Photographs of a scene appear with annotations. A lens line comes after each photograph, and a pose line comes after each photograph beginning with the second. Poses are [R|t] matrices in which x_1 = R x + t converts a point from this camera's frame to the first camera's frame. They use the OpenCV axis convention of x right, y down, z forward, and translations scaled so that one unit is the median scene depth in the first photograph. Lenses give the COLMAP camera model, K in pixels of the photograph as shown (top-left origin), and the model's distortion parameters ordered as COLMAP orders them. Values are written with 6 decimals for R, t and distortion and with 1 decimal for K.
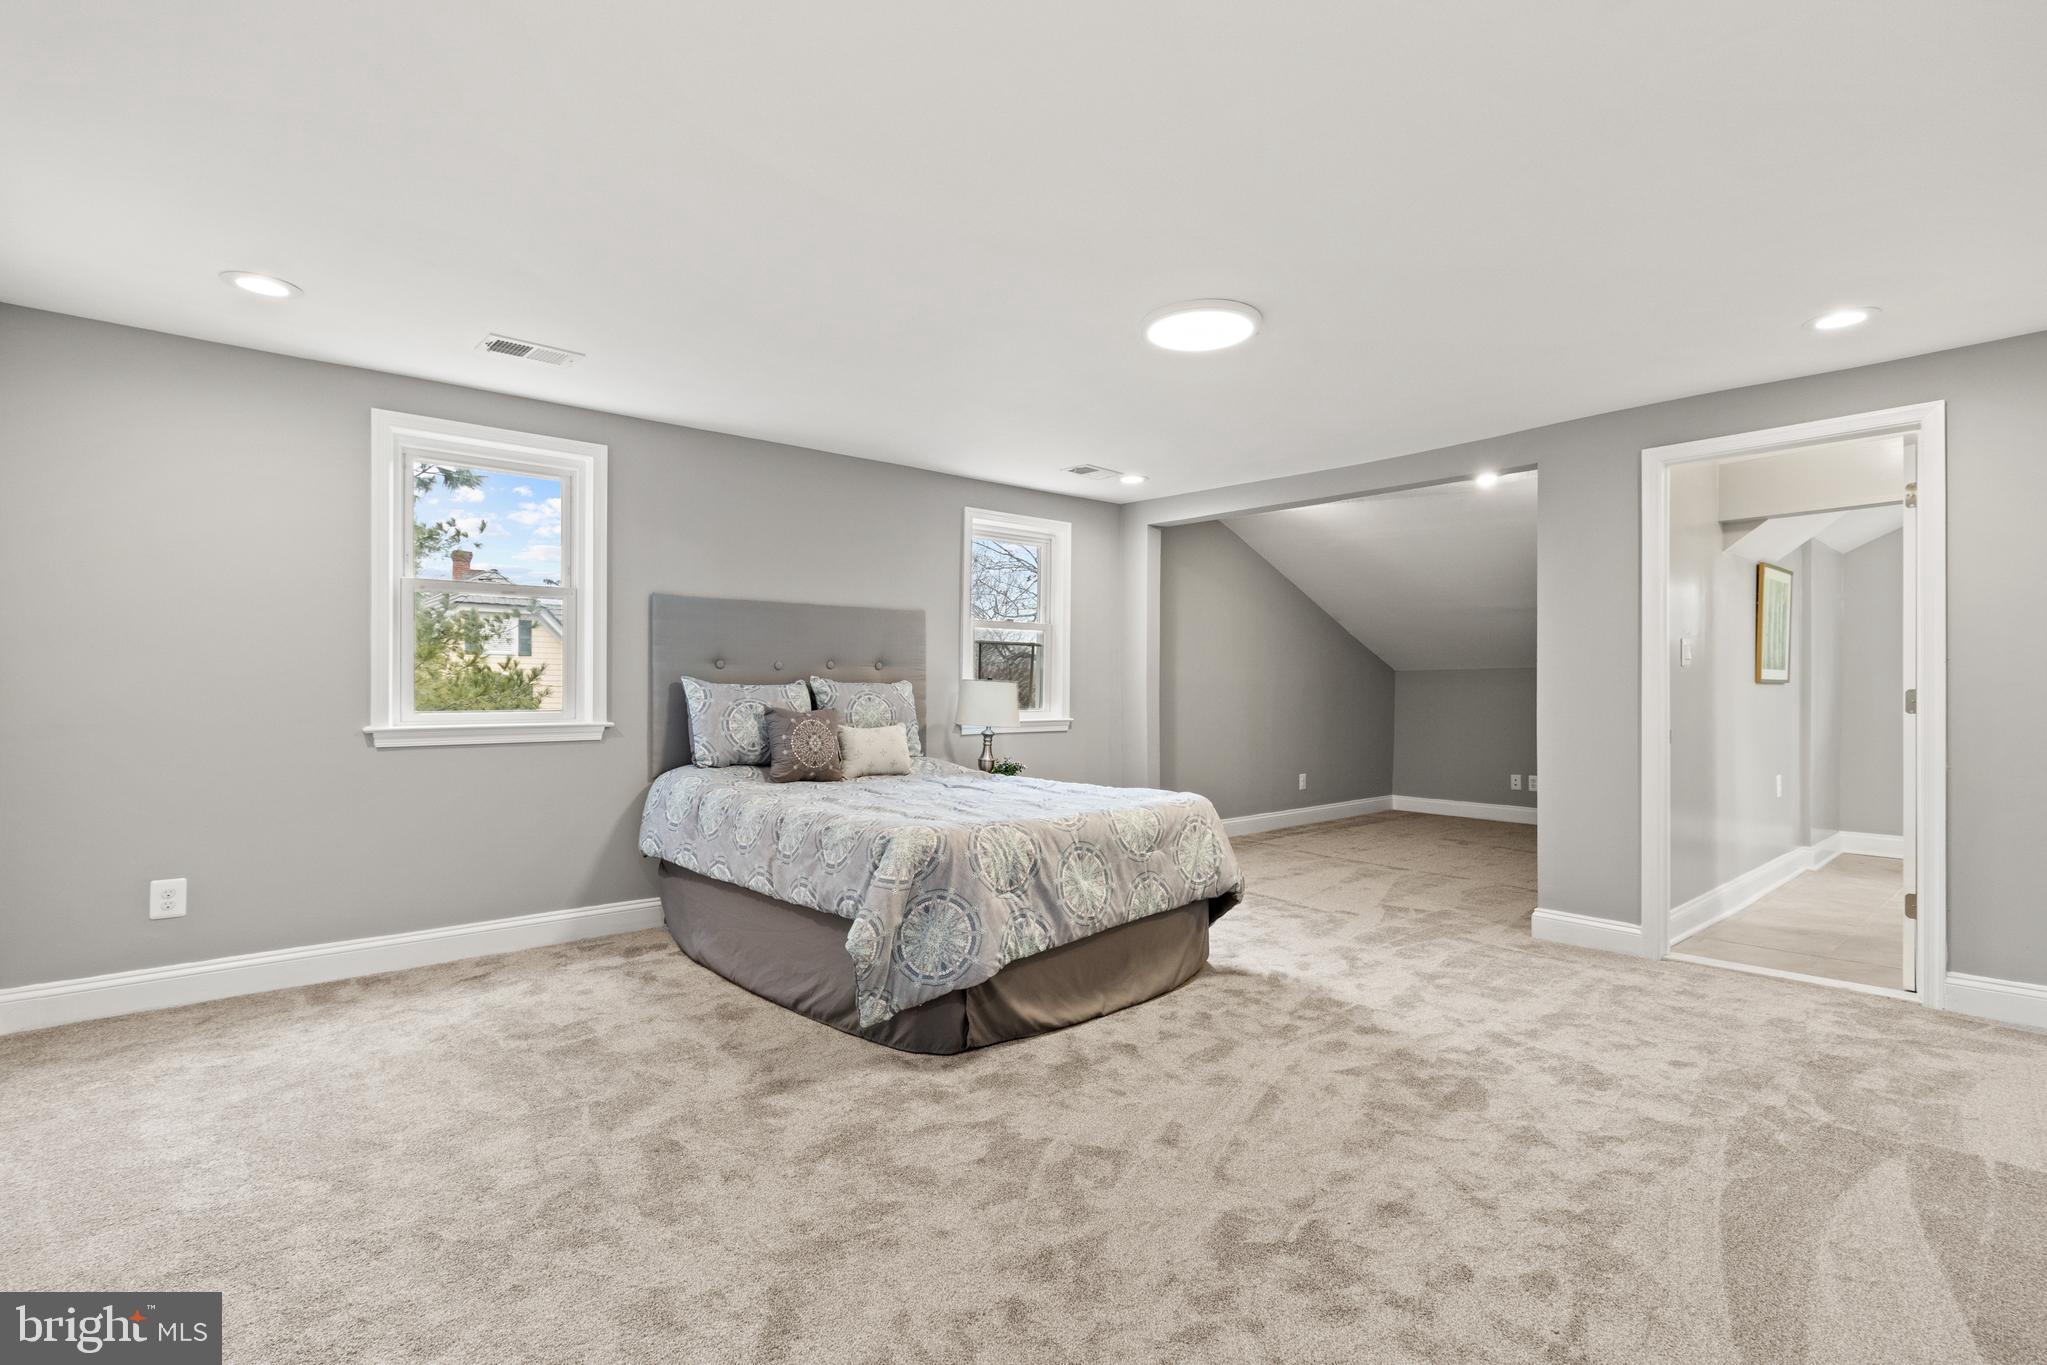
lens RADIAL K [[946.8, 0, 1019.2], [0, 946.8, 690.1], [0, 0, 1]] dist [-0.000295, 0.000358]
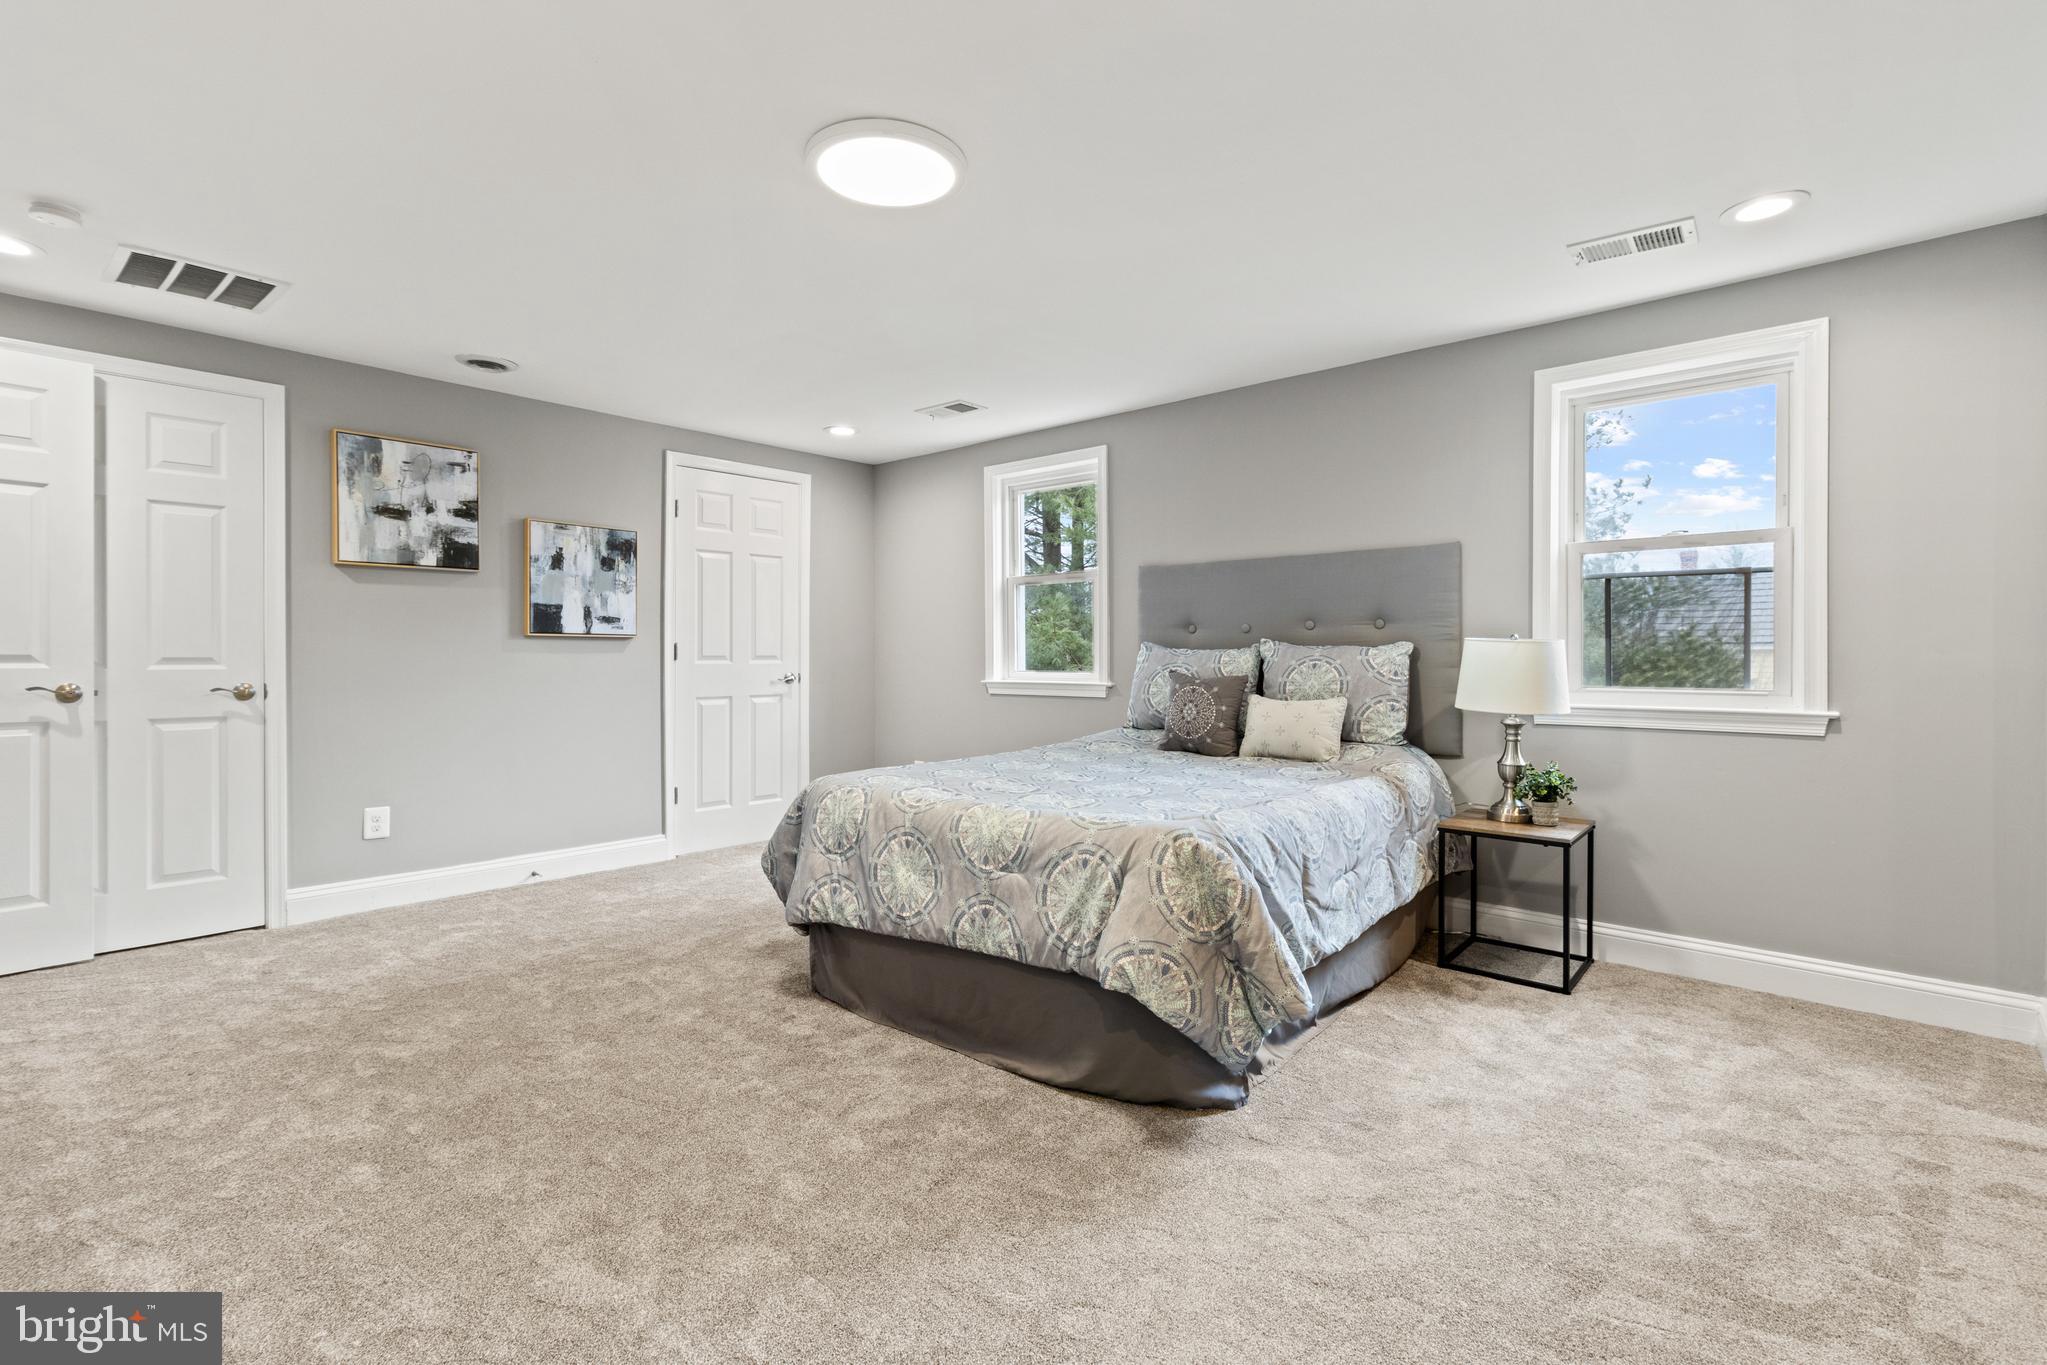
lens RADIAL K [[946.8, 0, 1023.3], [0, 946.8, 670.5], [0, 0, 1]] dist [-0.000295, 0.000358]
pose [[0.142699, 0.012159, -0.989691, 0.838933], [-0.004129, 0.999923, 0.011690, 0.007202], [0.989757, 0.002419, 0.142739, 0.886916]]
